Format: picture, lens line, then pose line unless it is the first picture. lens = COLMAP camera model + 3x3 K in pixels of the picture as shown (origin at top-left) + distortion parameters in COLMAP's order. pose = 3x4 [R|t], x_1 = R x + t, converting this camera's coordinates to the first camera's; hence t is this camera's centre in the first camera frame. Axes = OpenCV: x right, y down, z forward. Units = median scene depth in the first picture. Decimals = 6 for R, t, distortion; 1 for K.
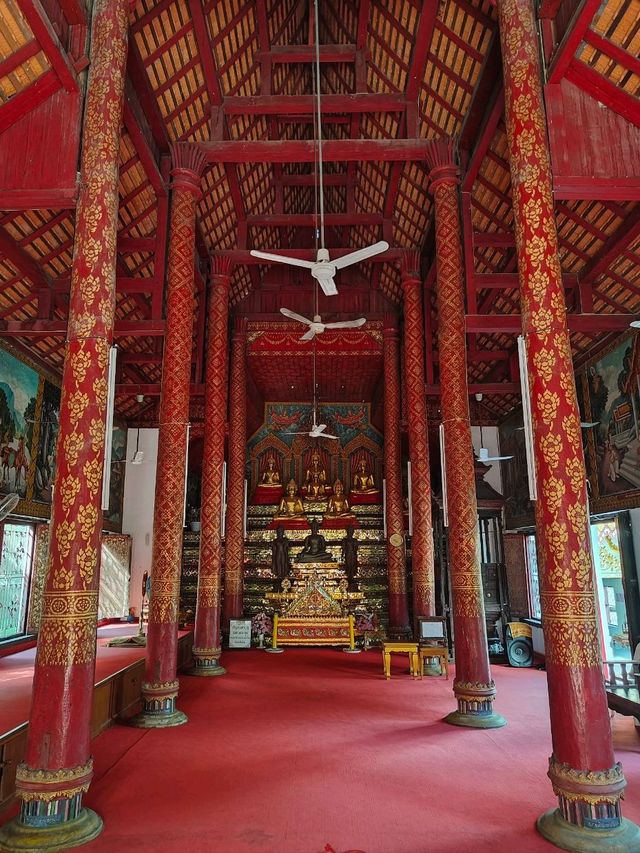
lens RADIAL K [[594.2, 0, 319.8], [0, 594.2, 423.1], [0, 0, 1]] dist [0.022406, -0.000201]
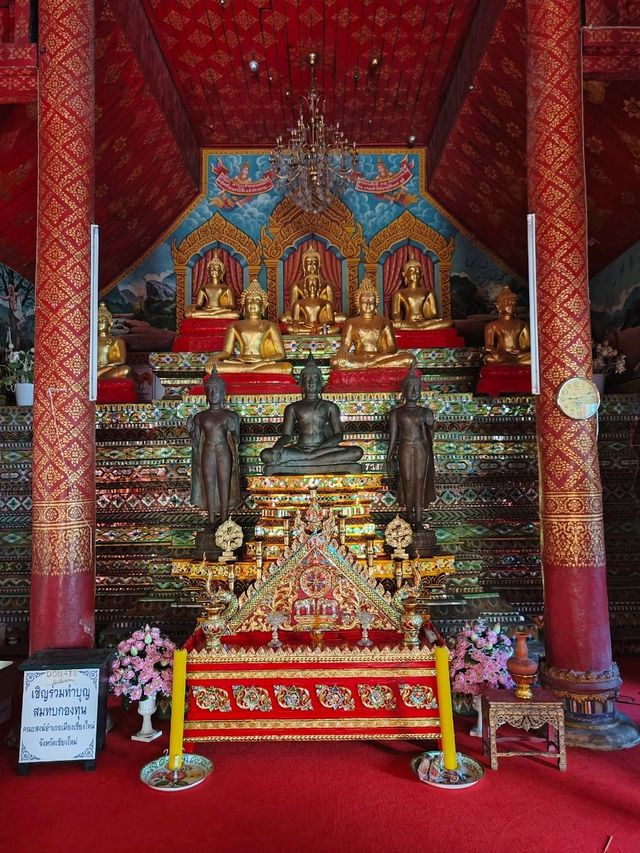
lens RADIAL K [[594.2, 0, 320.6], [0, 594.2, 430.2], [0, 0, 1]] dist [0.022406, -0.000201]
pose [[0.999866, -0.008605, 0.013890, -0.008230], [0.006553, 0.989916, 0.141505, 0.151048], [-0.014968, -0.141395, 0.989840, 0.622682]]
